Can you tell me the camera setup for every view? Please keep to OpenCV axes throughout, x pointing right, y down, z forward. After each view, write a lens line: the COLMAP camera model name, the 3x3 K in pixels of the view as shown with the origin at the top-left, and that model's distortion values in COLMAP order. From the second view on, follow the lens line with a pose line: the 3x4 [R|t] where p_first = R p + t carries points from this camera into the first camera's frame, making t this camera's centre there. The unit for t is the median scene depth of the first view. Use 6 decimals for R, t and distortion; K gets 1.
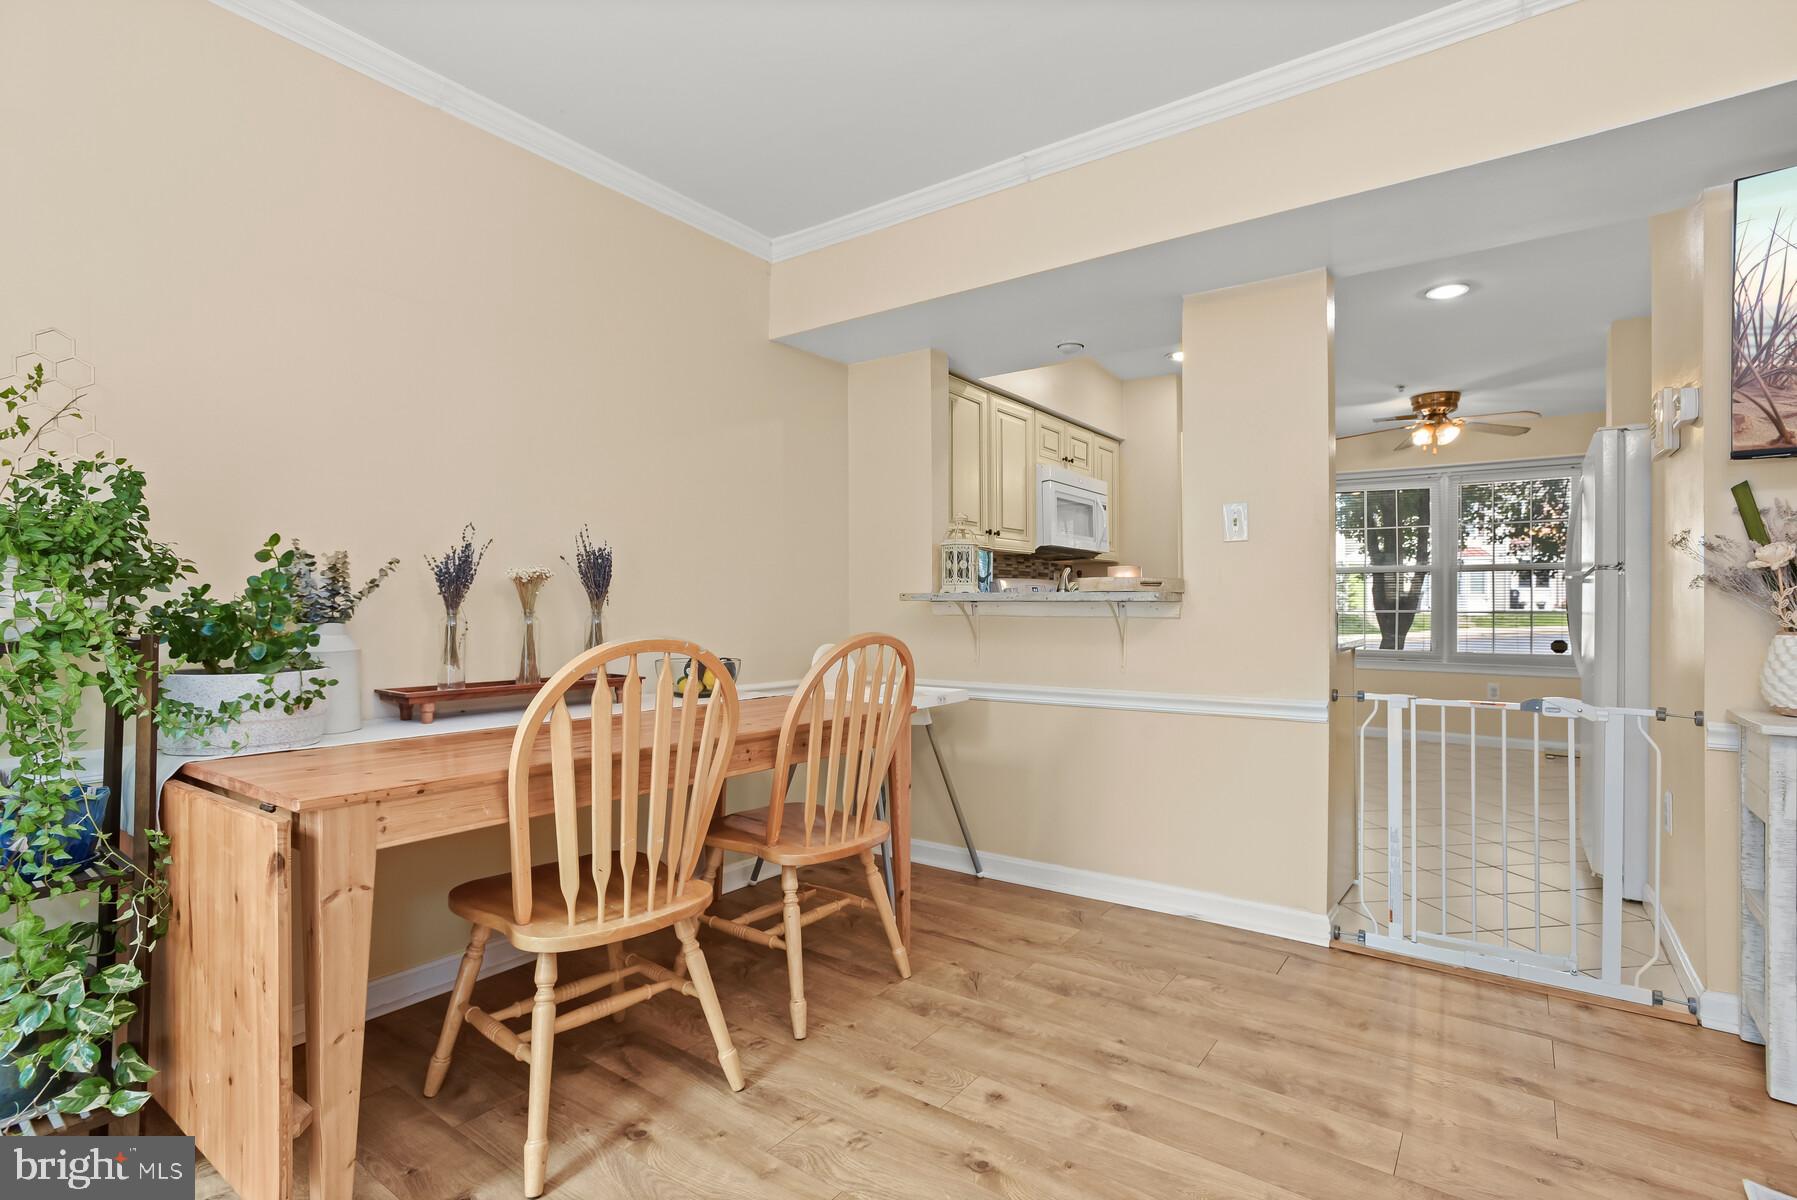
lens RADIAL K [[847.1, 0, 900.0], [0, 847.1, 604.7], [0, 0, 1]] dist [-0.024228, 0.000037]
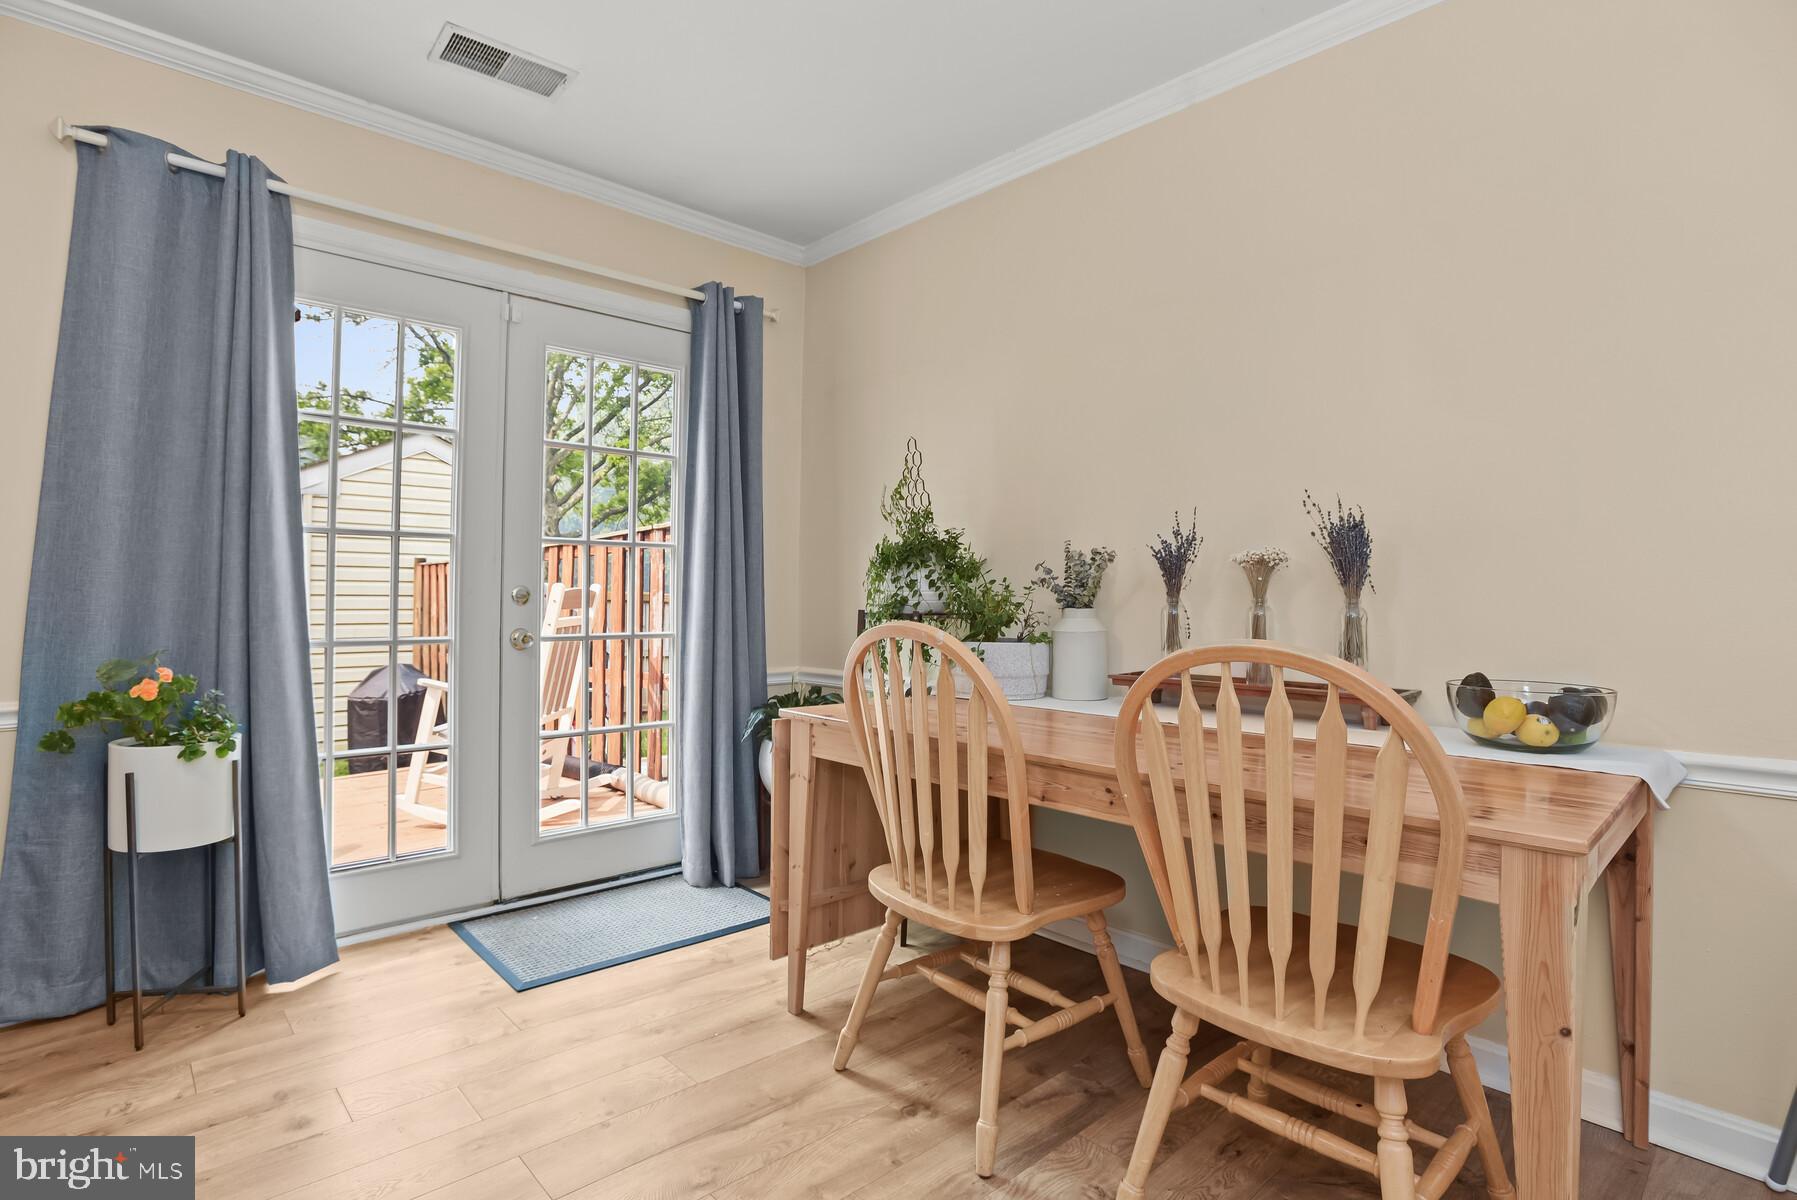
lens RADIAL K [[880.2, 0, 894.7], [0, 880.2, 594.8], [0, 0, 1]] dist [-0.036345, 0.000281]
pose [[-0.171412, -0.004116, -0.985191, 0.562465], [-0.004636, 0.999984, -0.003371, 0.008542], [0.985189, 0.003989, -0.171428, 0.893529]]
